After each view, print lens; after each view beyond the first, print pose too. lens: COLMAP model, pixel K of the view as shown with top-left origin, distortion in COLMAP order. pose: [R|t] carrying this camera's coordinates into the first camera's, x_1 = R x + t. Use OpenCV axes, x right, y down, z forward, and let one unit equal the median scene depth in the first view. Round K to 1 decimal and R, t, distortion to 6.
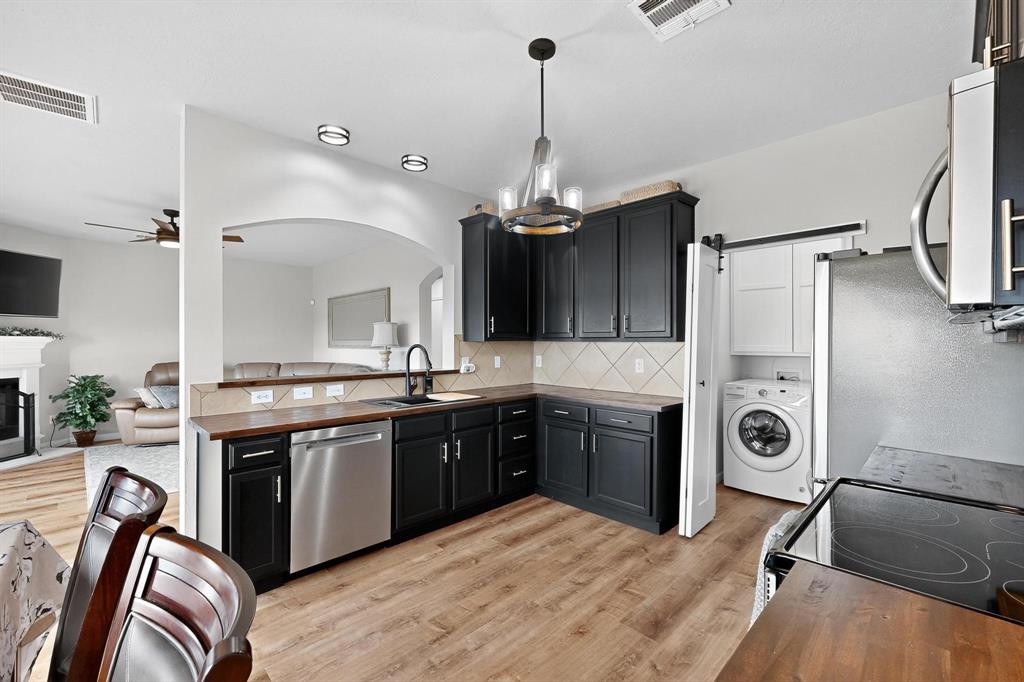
lens RADIAL K [[425.4, 0, 510.0], [0, 425.4, 342.6], [0, 0, 1]] dist [-0.002189, -0.000239]
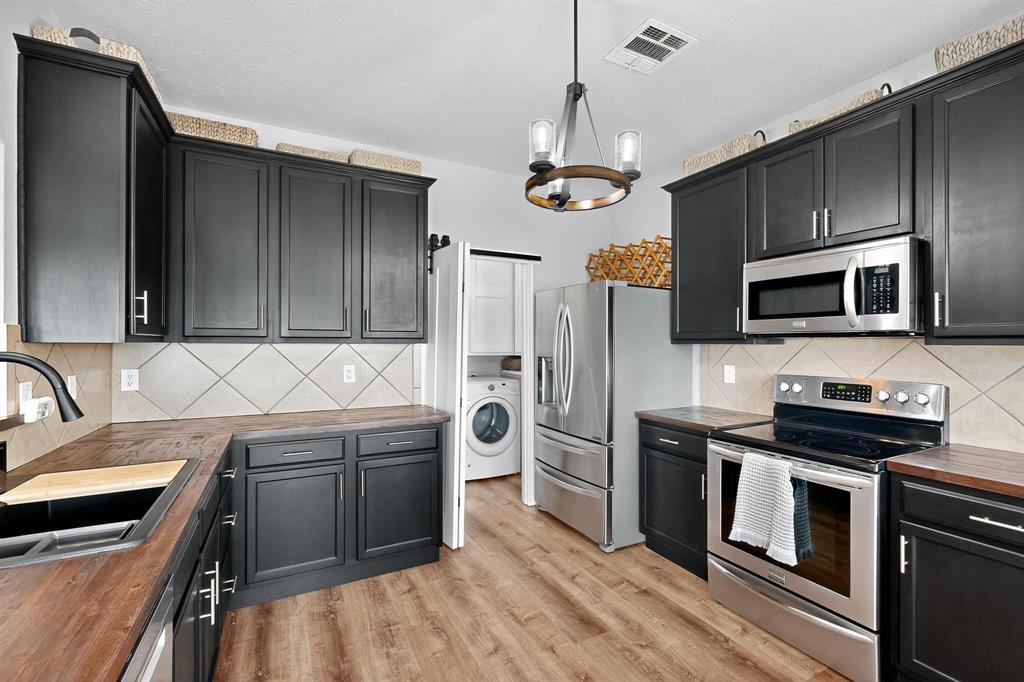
lens RADIAL K [[442.9, 0, 510.5], [0, 442.9, 344.9], [0, 0, 1]] dist [-0.003461, -0.000682]
pose [[0.295850, -0.002646, 0.955231, -0.496377], [0.001083, 0.999996, 0.002435, -0.001253], [-0.955234, 0.000315, 0.295852, 0.593076]]
